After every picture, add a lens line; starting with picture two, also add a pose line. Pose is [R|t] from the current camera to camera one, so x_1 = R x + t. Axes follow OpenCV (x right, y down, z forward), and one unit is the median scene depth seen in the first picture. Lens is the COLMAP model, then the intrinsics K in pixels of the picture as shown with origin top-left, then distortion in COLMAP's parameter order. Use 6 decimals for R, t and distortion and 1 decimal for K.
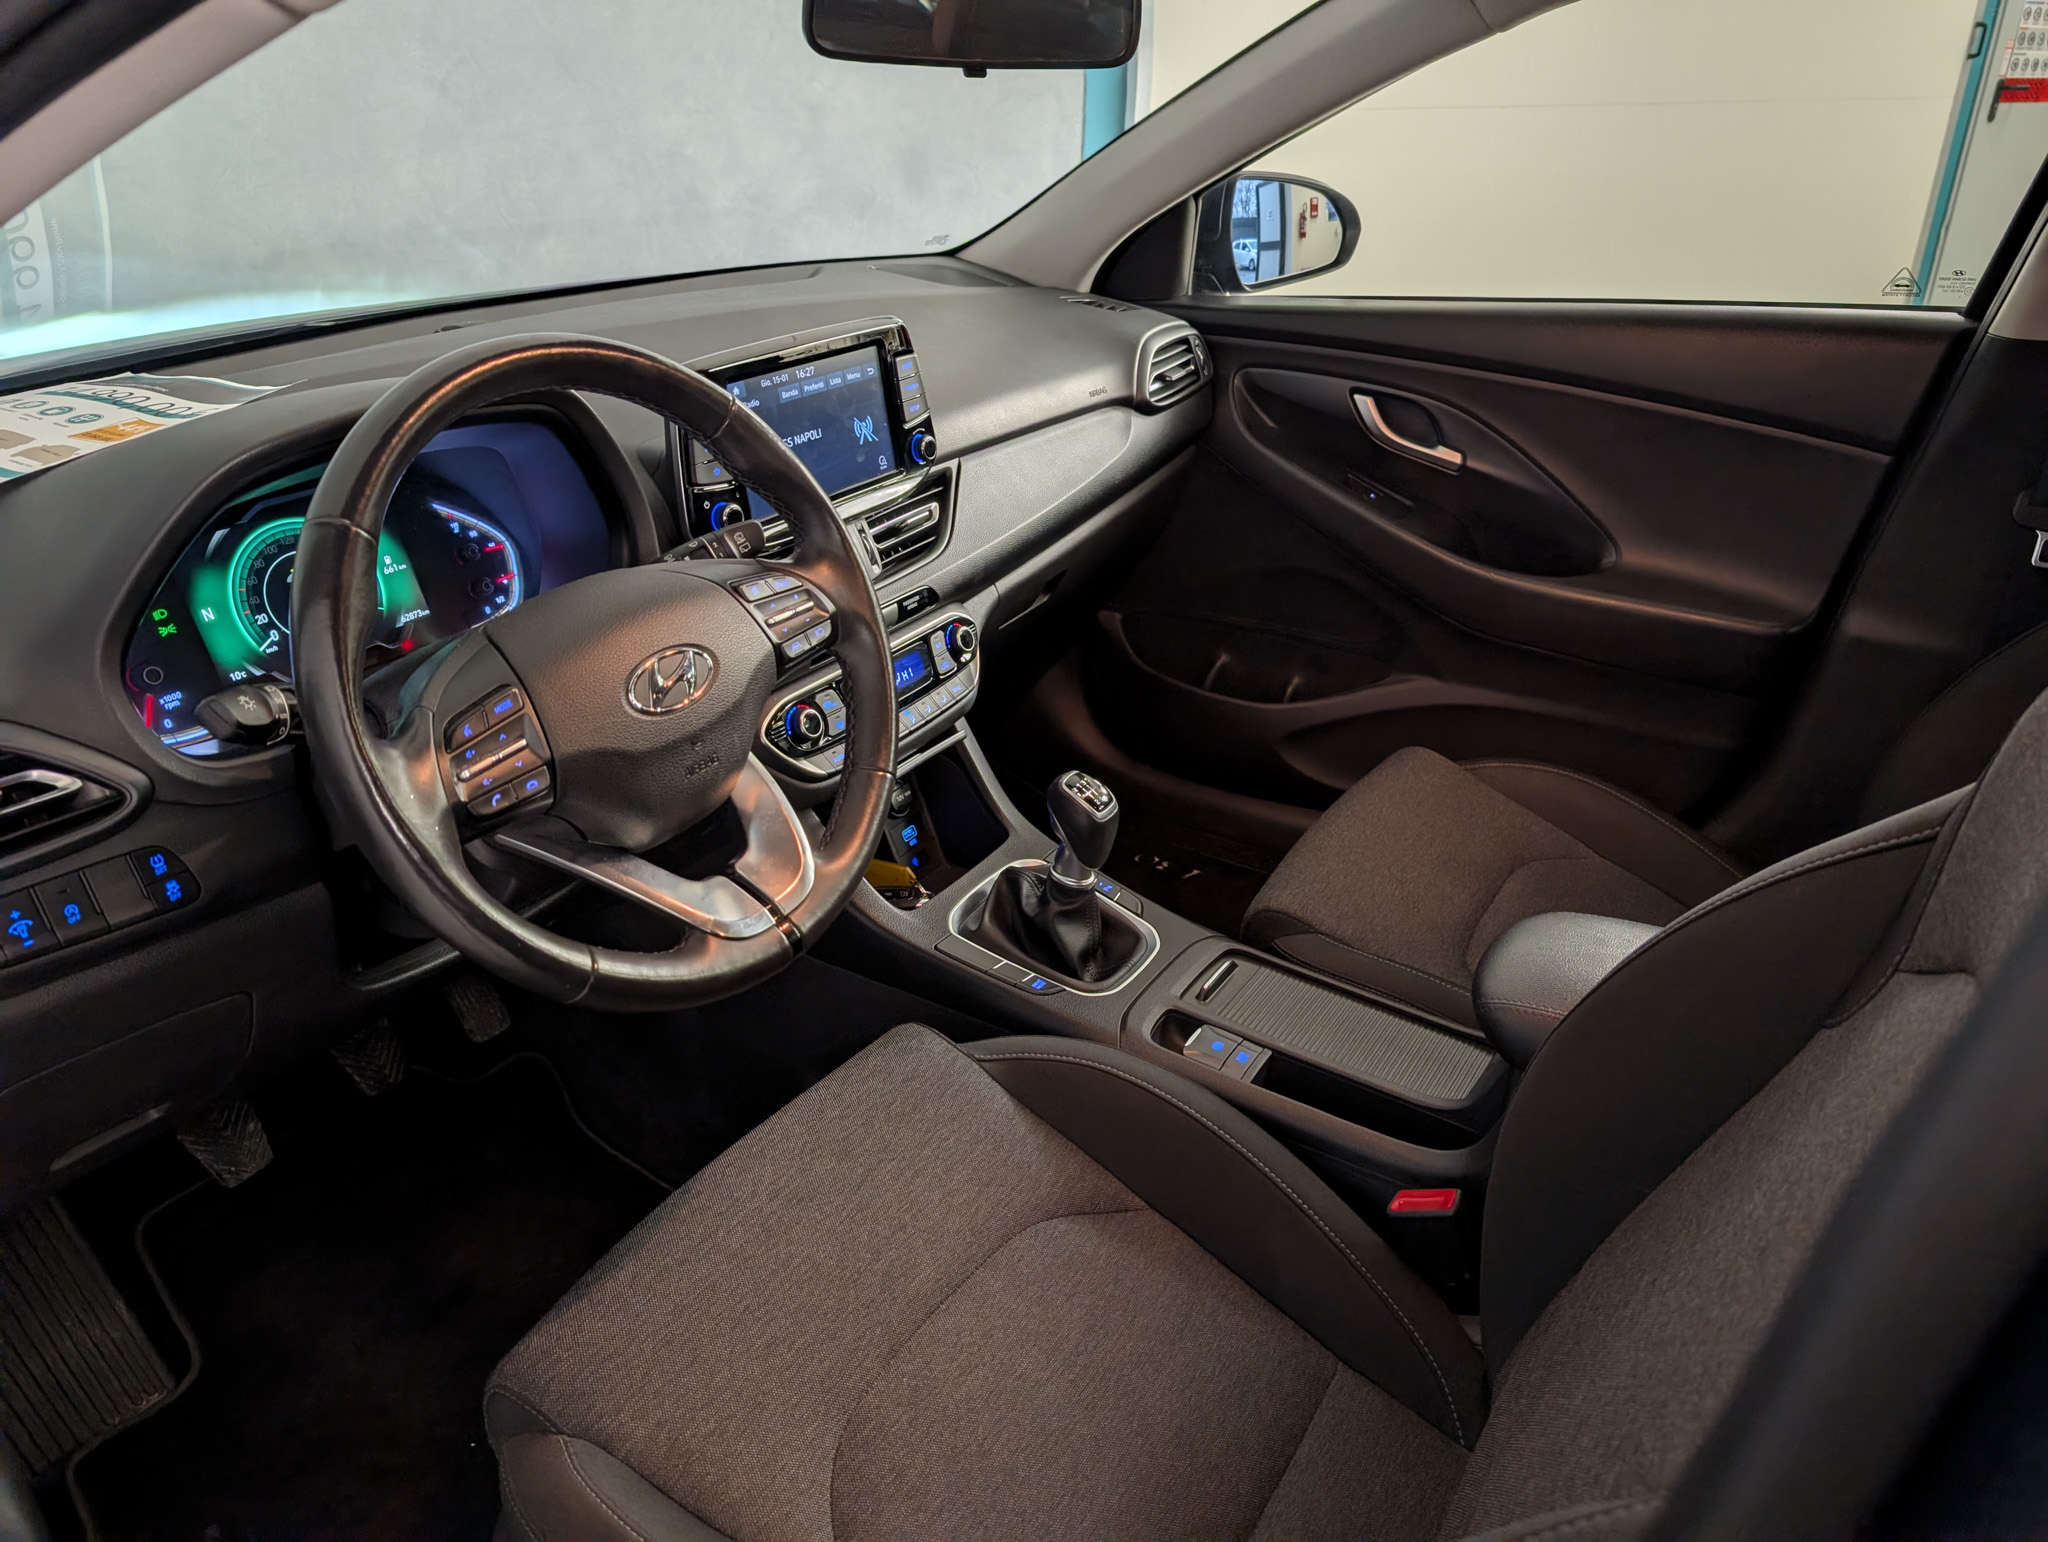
lens RADIAL K [[1454.3, 0, 1031.7], [0, 1454.3, 751.6], [0, 0, 1]] dist [-0.030605, 0.049758]
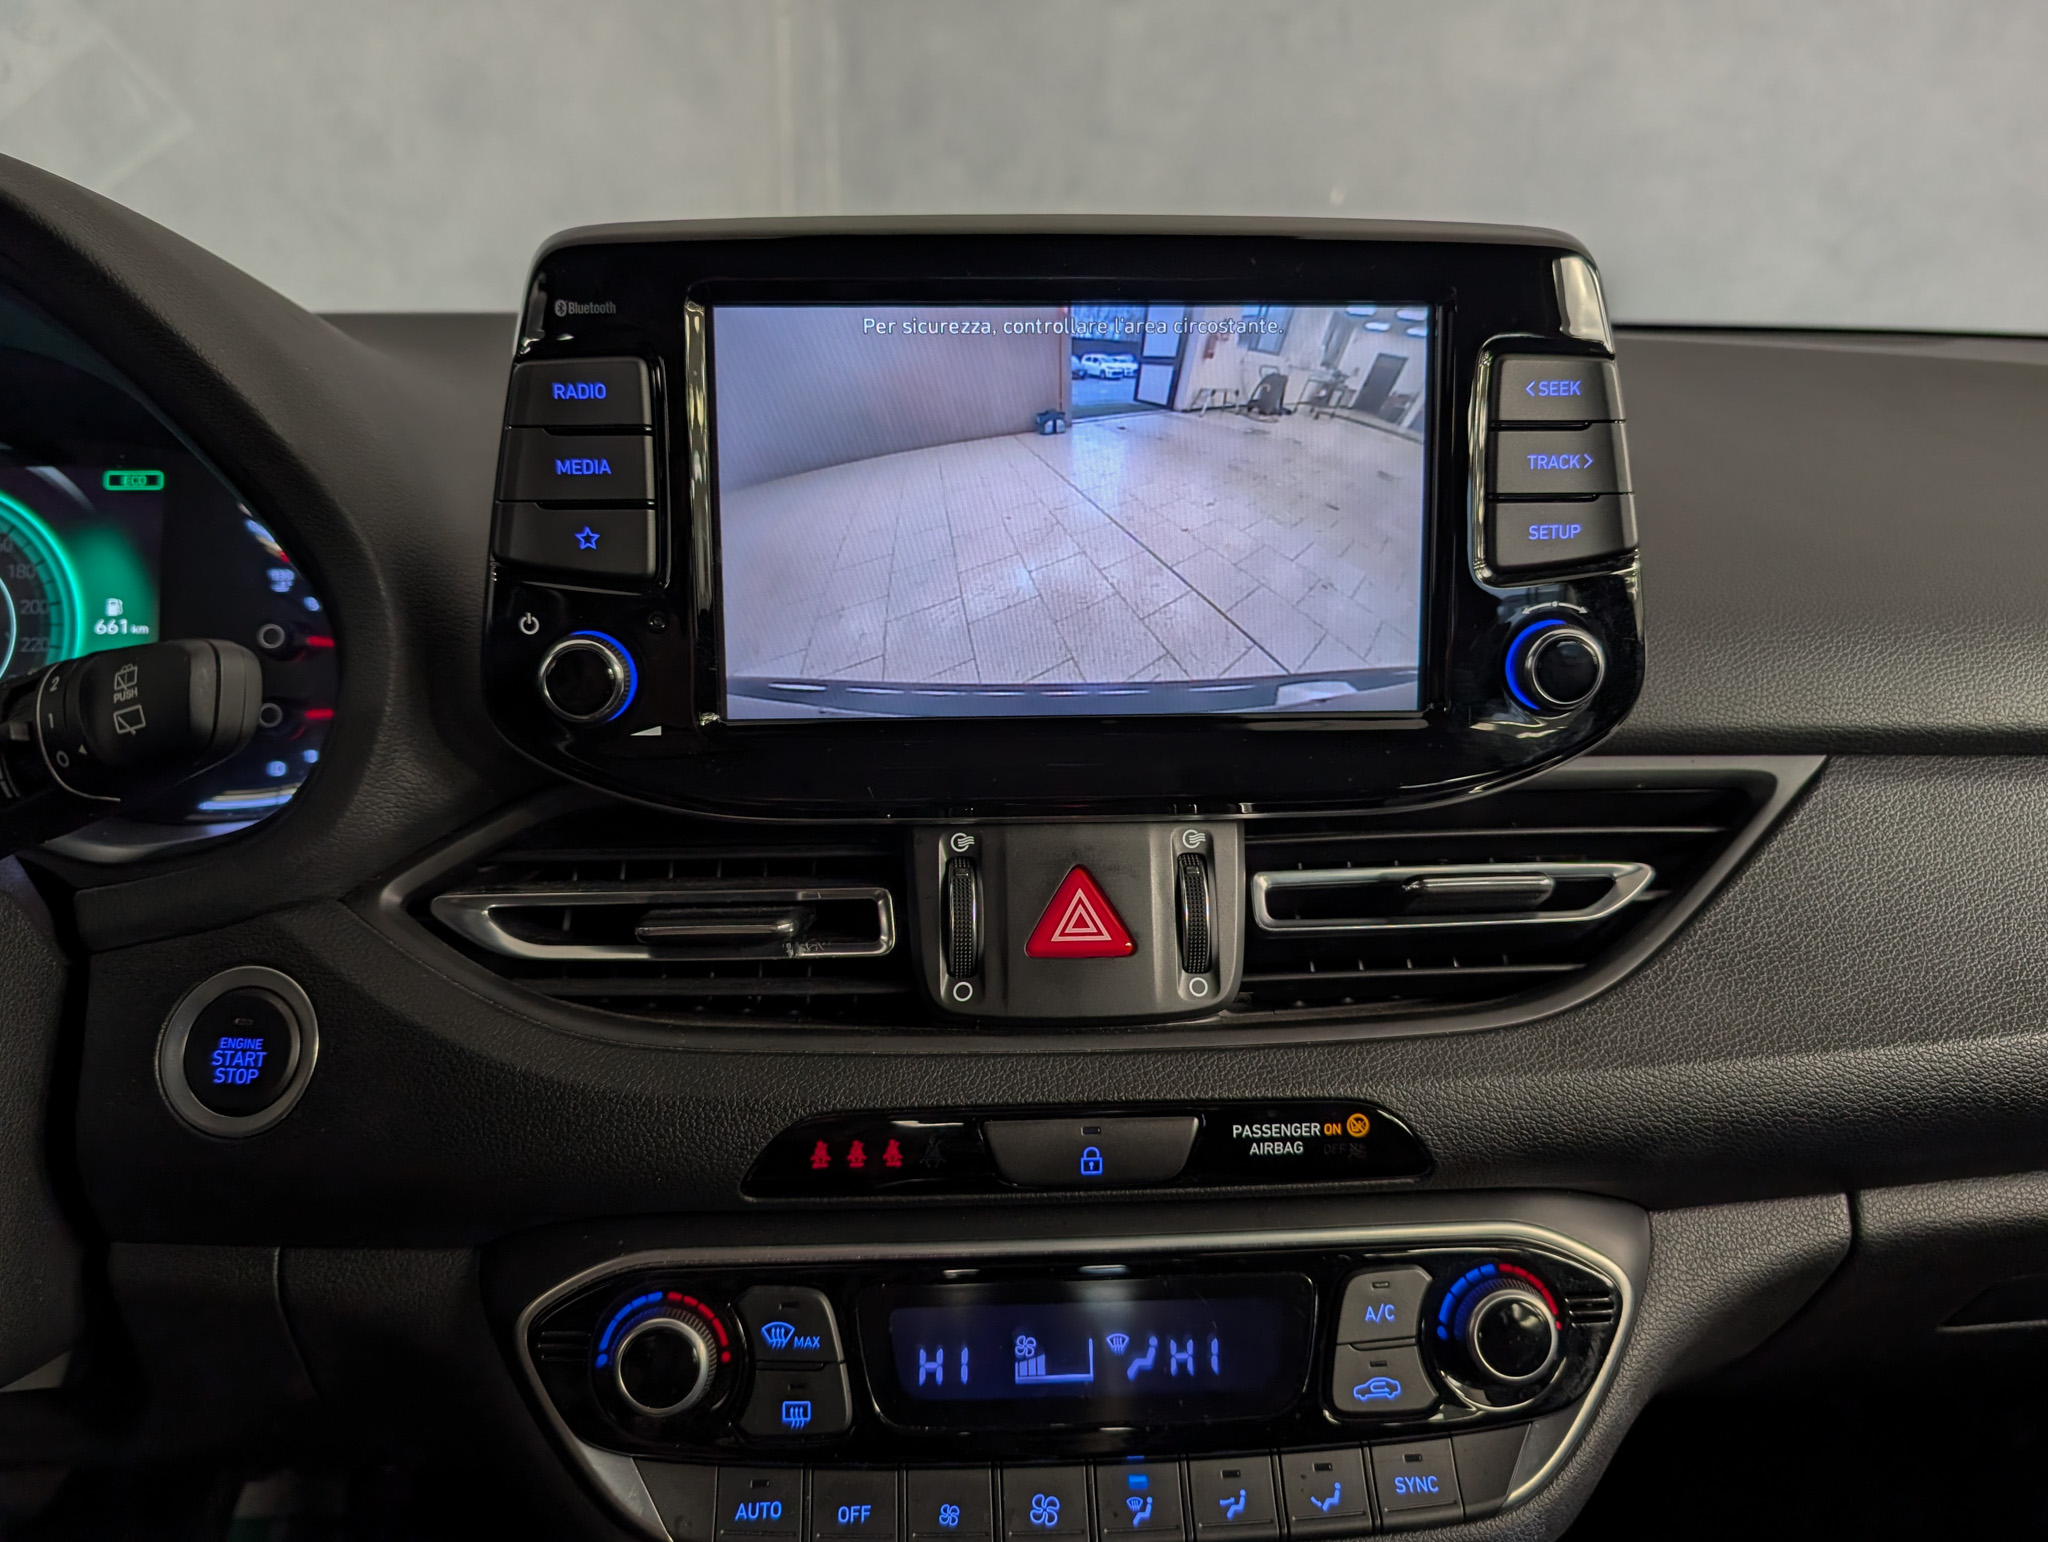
lens RADIAL K [[1454.3, 0, 1031.7], [0, 1454.3, 751.6], [0, 0, 1]] dist [-0.030605, 0.049758]
pose [[0.599992, 0.212826, -0.771178, 0.120626], [-0.358235, 0.933393, -0.021121, -0.186099], [0.715316, 0.288935, 0.636270, 0.921885]]
